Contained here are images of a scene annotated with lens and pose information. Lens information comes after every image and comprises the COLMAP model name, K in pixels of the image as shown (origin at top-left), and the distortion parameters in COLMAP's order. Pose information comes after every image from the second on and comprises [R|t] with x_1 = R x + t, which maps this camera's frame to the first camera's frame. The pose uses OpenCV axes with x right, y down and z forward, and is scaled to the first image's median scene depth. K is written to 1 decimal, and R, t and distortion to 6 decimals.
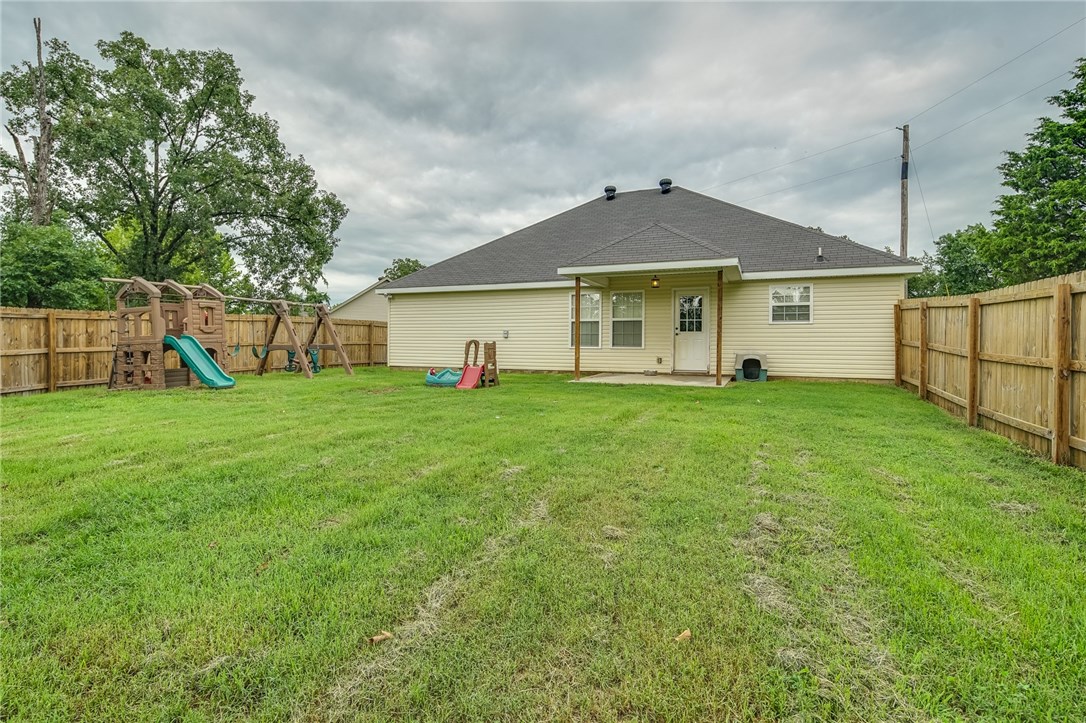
lens RADIAL K [[535.8, 0, 534.6], [0, 535.8, 355.5], [0, 0, 1]] dist [0.015565, -0.006669]
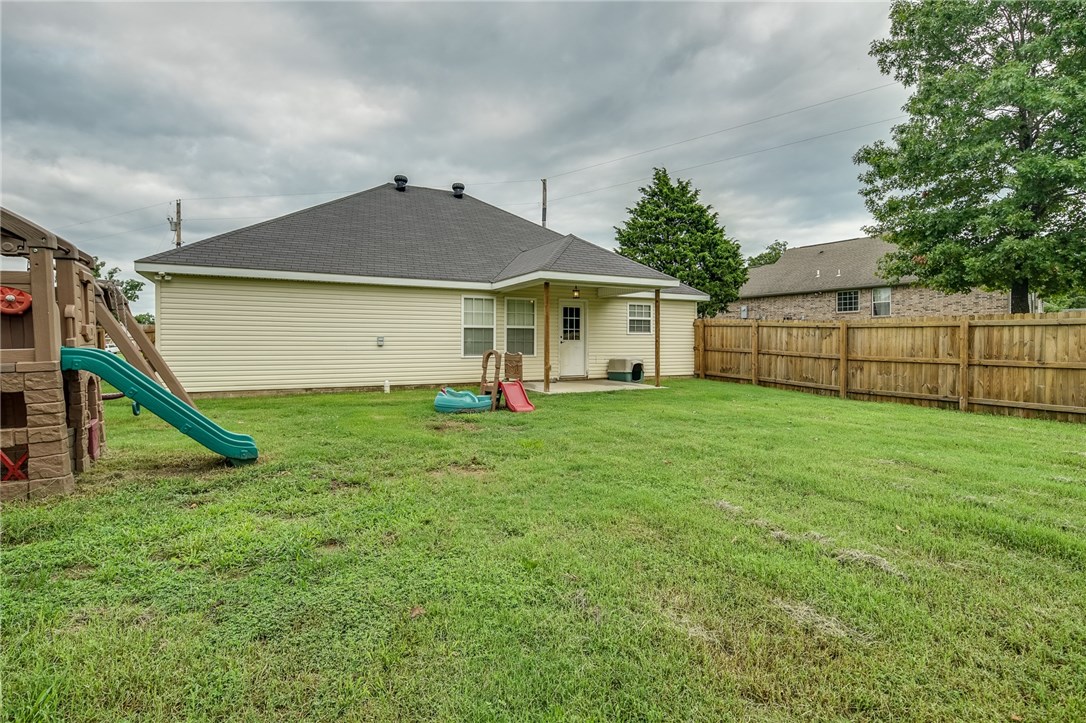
lens RADIAL K [[535.8, 0, 534.6], [0, 535.8, 355.5], [0, 0, 1]] dist [0.015565, -0.006669]
pose [[0.623101, -0.020617, 0.781869, -0.599933], [0.023634, 0.999692, 0.007526, -0.022332], [-0.781784, 0.013789, 0.623397, 0.375815]]
